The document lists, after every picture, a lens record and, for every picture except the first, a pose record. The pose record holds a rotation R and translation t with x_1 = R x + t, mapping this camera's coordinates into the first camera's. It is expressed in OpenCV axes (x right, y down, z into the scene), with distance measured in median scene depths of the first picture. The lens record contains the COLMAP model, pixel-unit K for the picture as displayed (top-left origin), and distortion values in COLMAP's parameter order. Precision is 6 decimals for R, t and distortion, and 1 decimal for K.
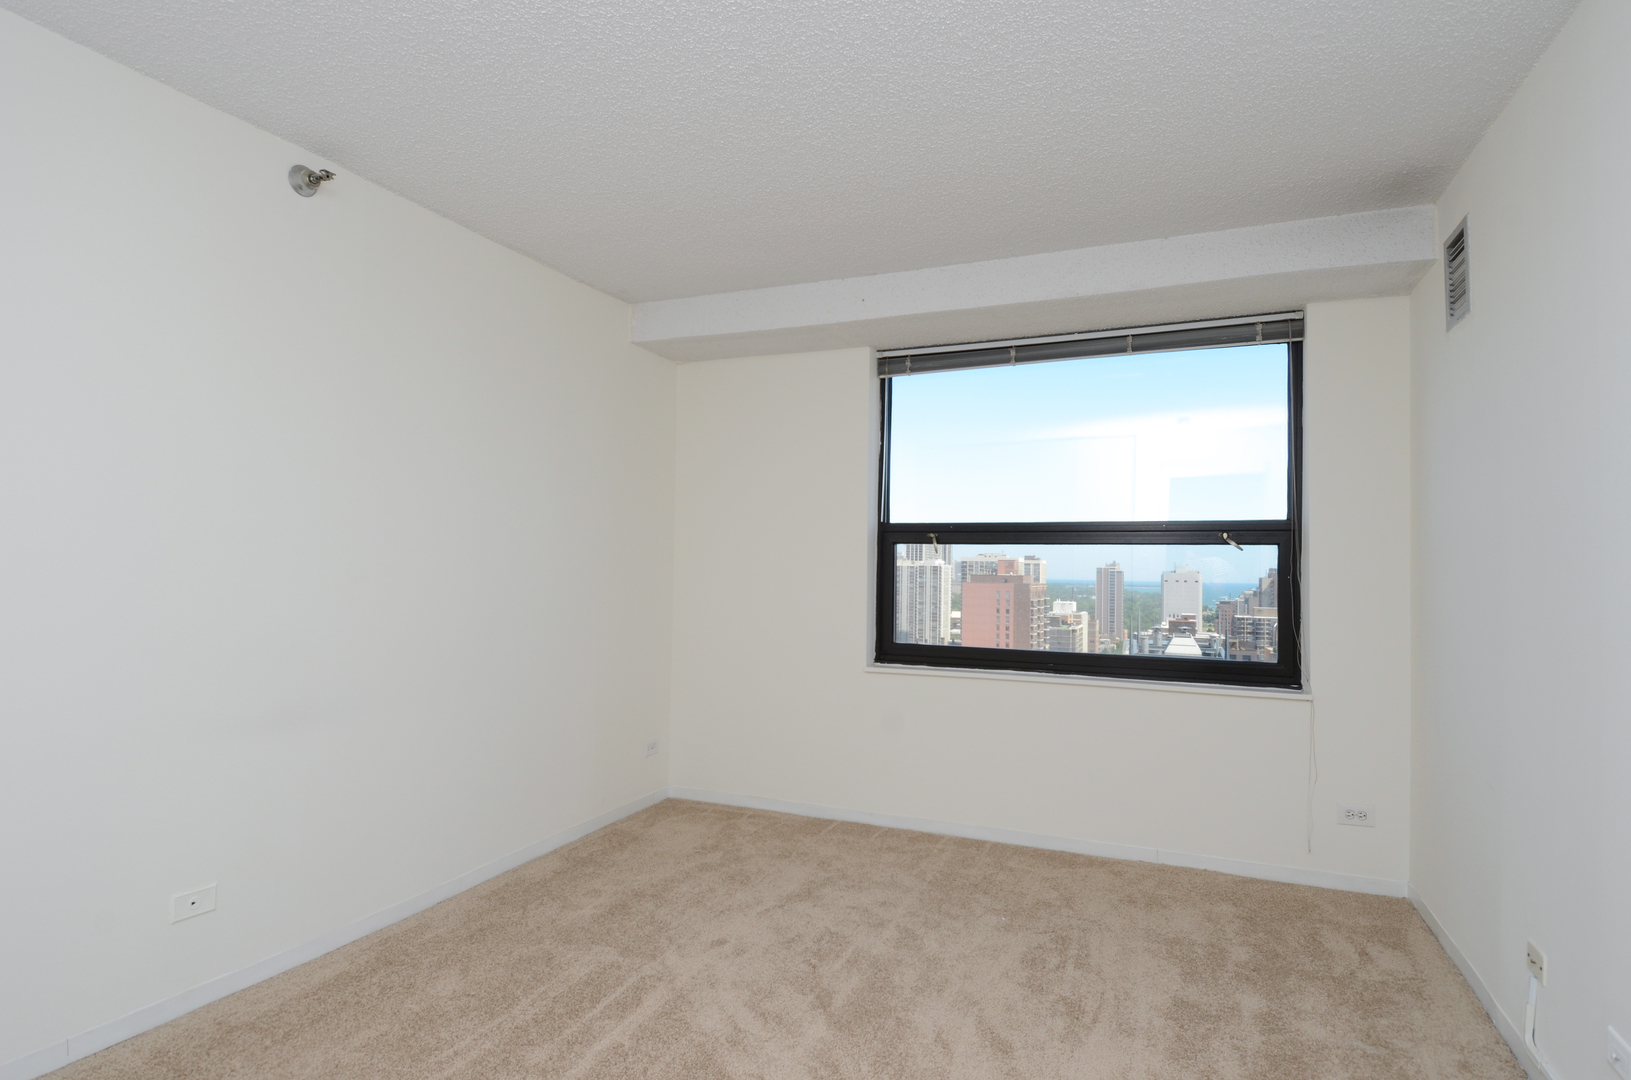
lens RADIAL K [[850.7, 0, 824.0], [0, 850.7, 545.4], [0, 0, 1]] dist [0.052468, -0.058901]
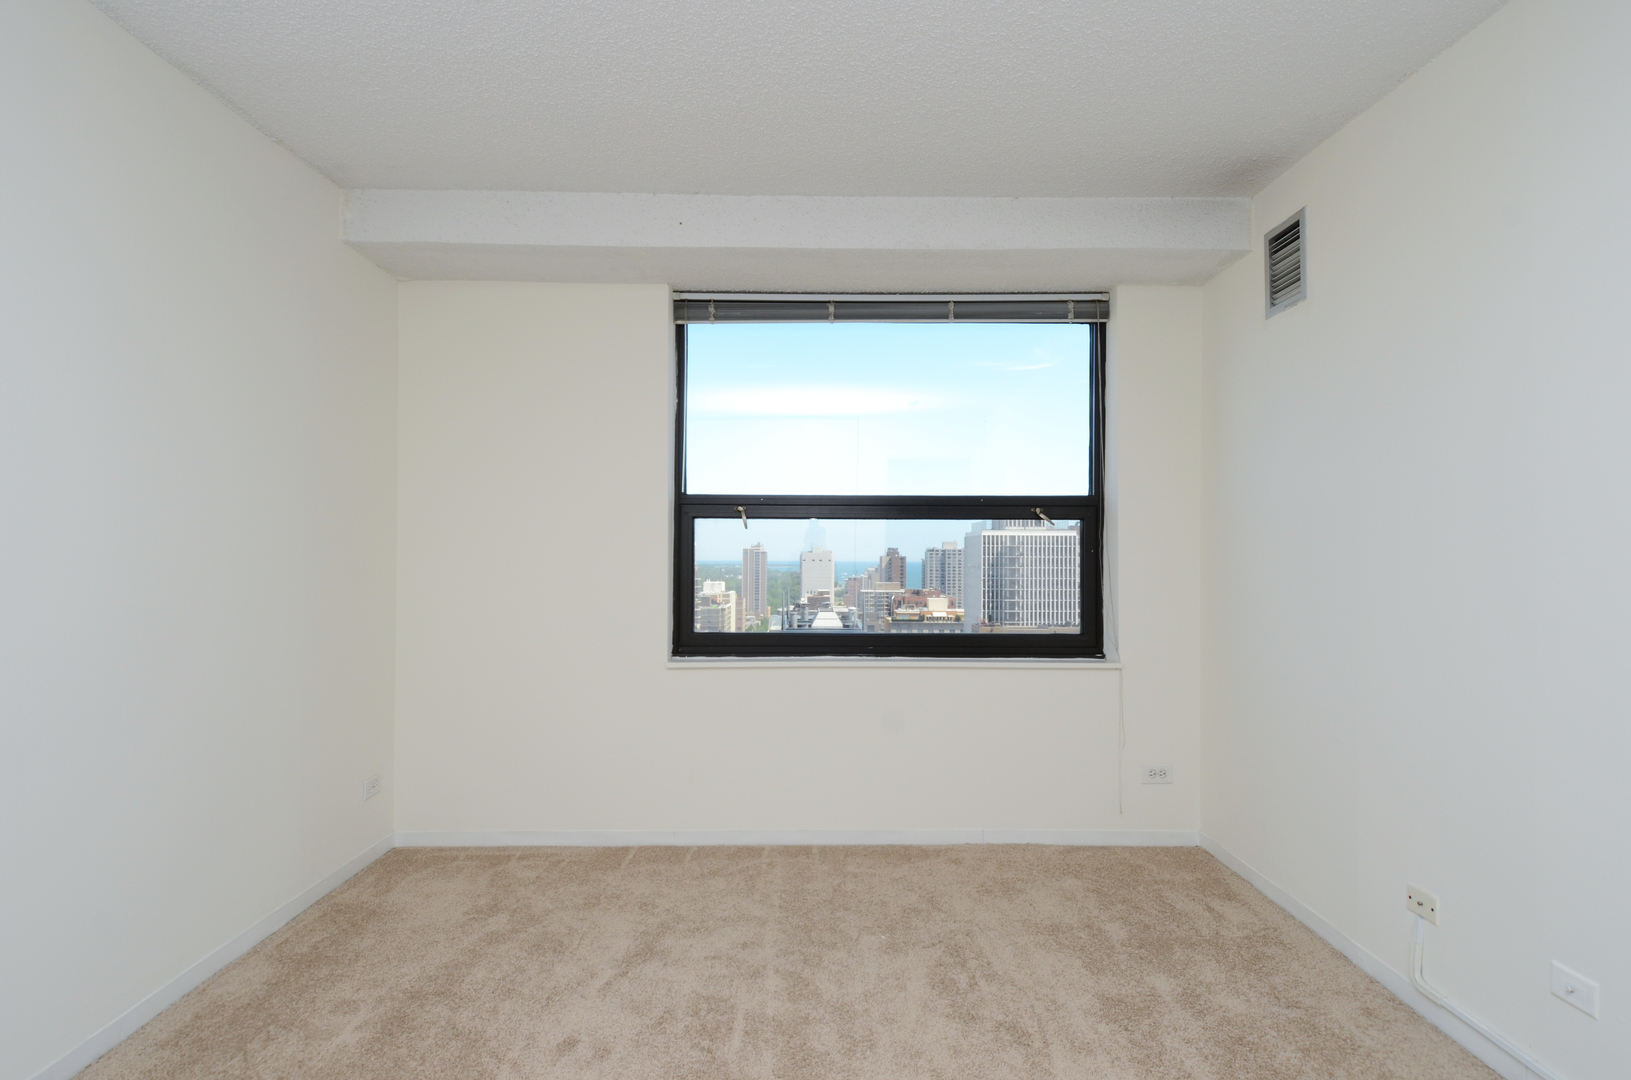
lens RADIAL K [[850.7, 0, 824.0], [0, 850.7, 545.4], [0, 0, 1]] dist [0.052468, -0.058901]
pose [[0.919122, -0.007614, 0.393899, -0.165532], [-0.000691, 0.999781, 0.020938, 0.008963], [-0.393972, -0.019517, 0.918915, 0.183137]]
